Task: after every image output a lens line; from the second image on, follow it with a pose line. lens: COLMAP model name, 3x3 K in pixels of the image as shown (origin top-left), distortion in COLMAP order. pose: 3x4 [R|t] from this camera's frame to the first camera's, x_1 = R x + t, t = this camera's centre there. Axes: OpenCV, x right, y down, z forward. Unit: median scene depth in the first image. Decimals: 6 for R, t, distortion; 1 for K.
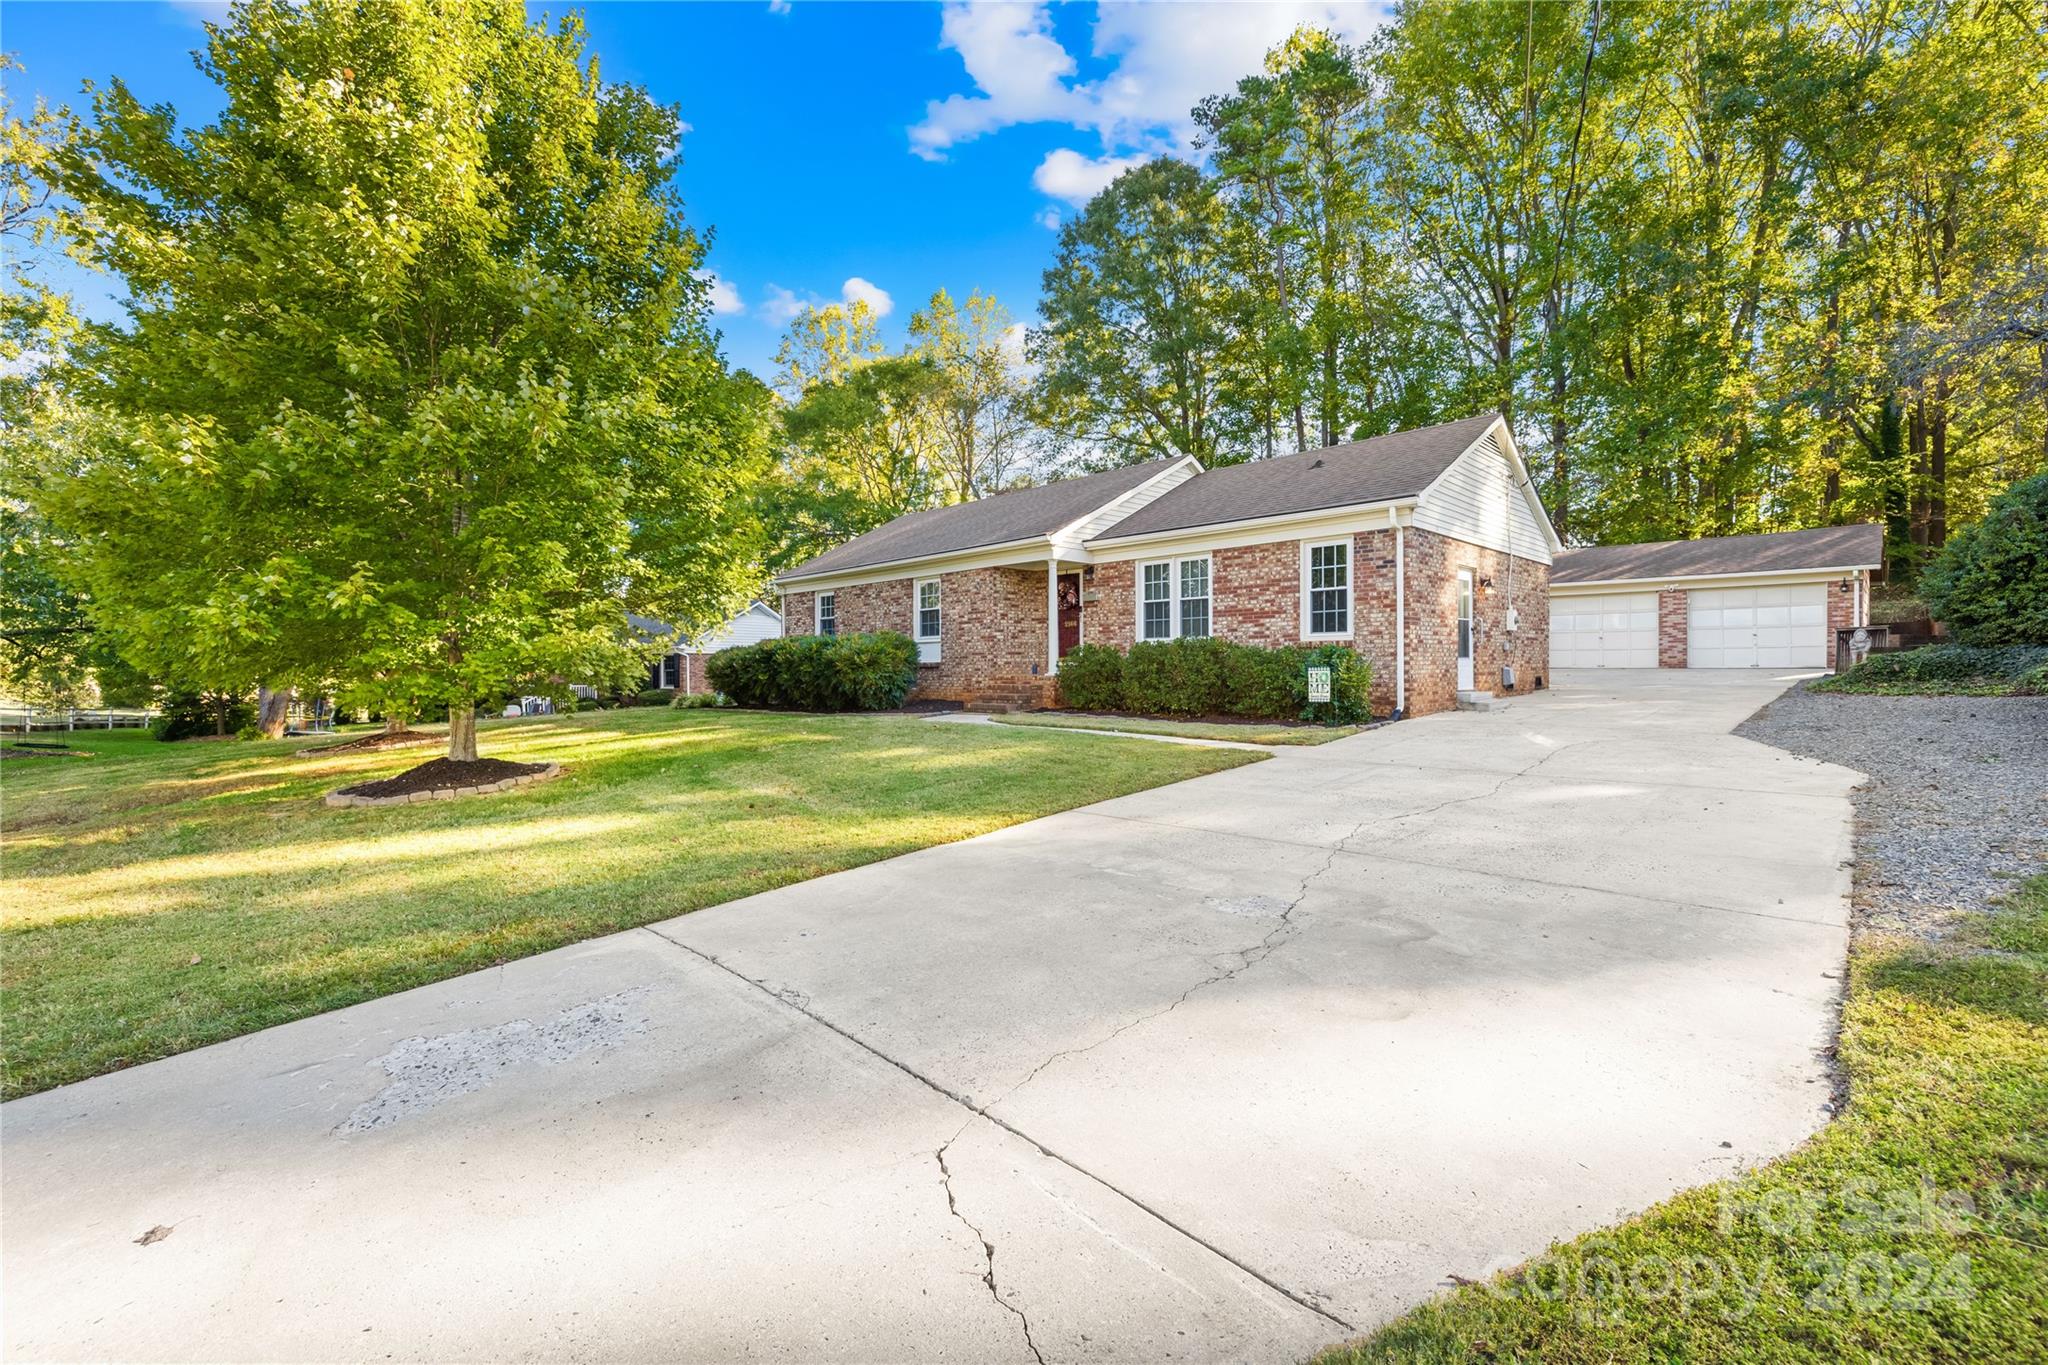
lens RADIAL K [[905.0, 0, 1018.6], [0, 905.0, 687.0], [0, 0, 1]] dist [-0.038061, 0.018672]
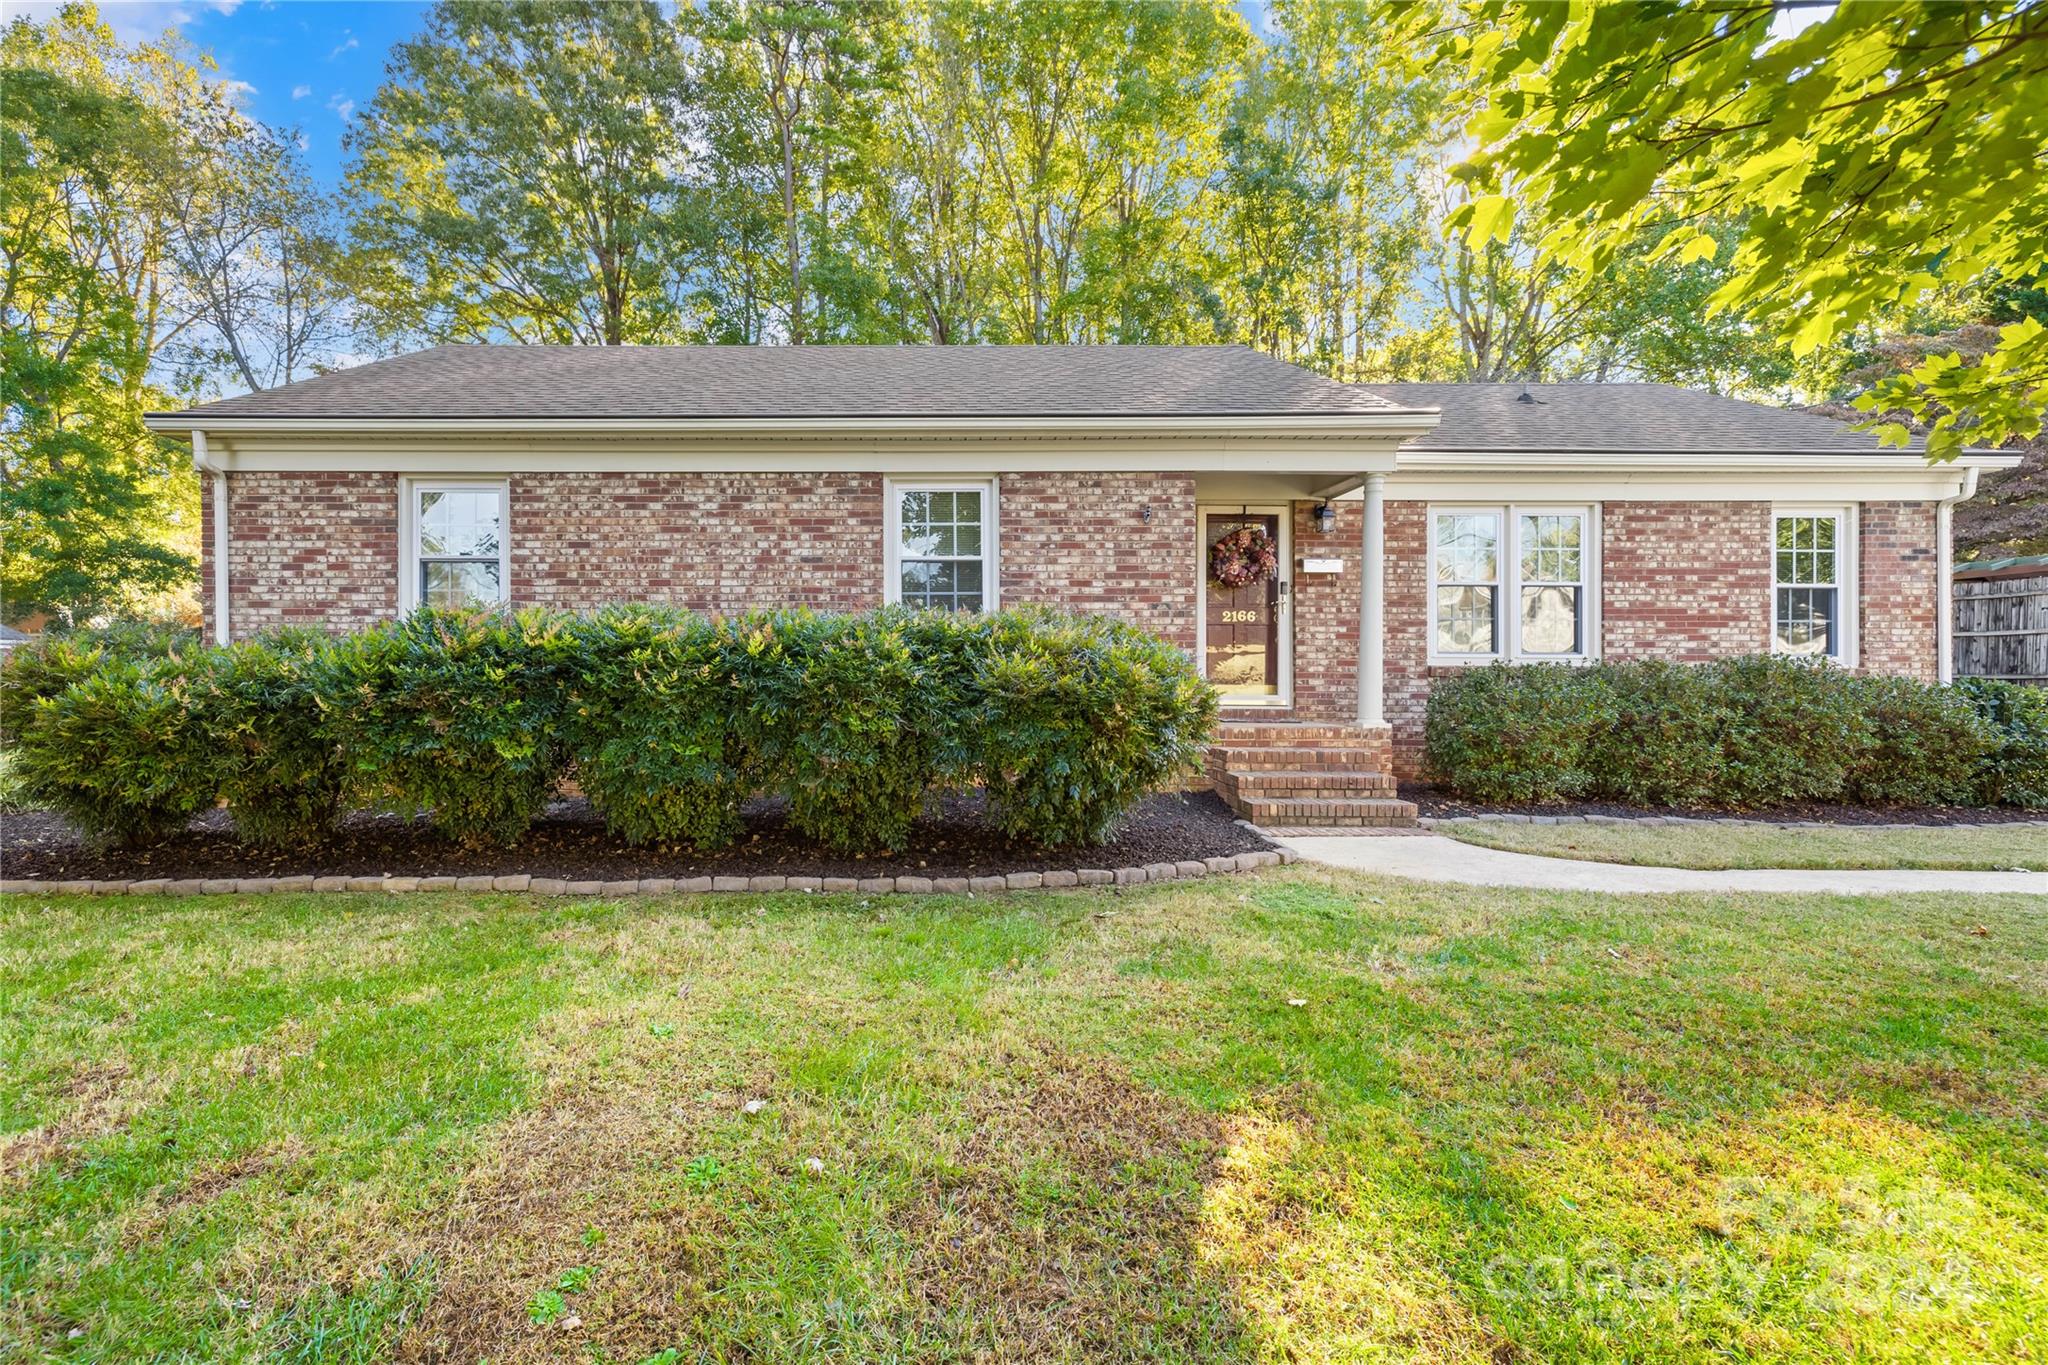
lens RADIAL K [[905.0, 0, 1018.6], [0, 905.0, 687.0], [0, 0, 1]] dist [-0.038061, 0.018672]
pose [[0.694020, -0.004163, 0.719944, -0.456861], [0.006273, 0.999980, -0.000265, -0.038763], [-0.719929, 0.004700, 0.694032, 0.906988]]
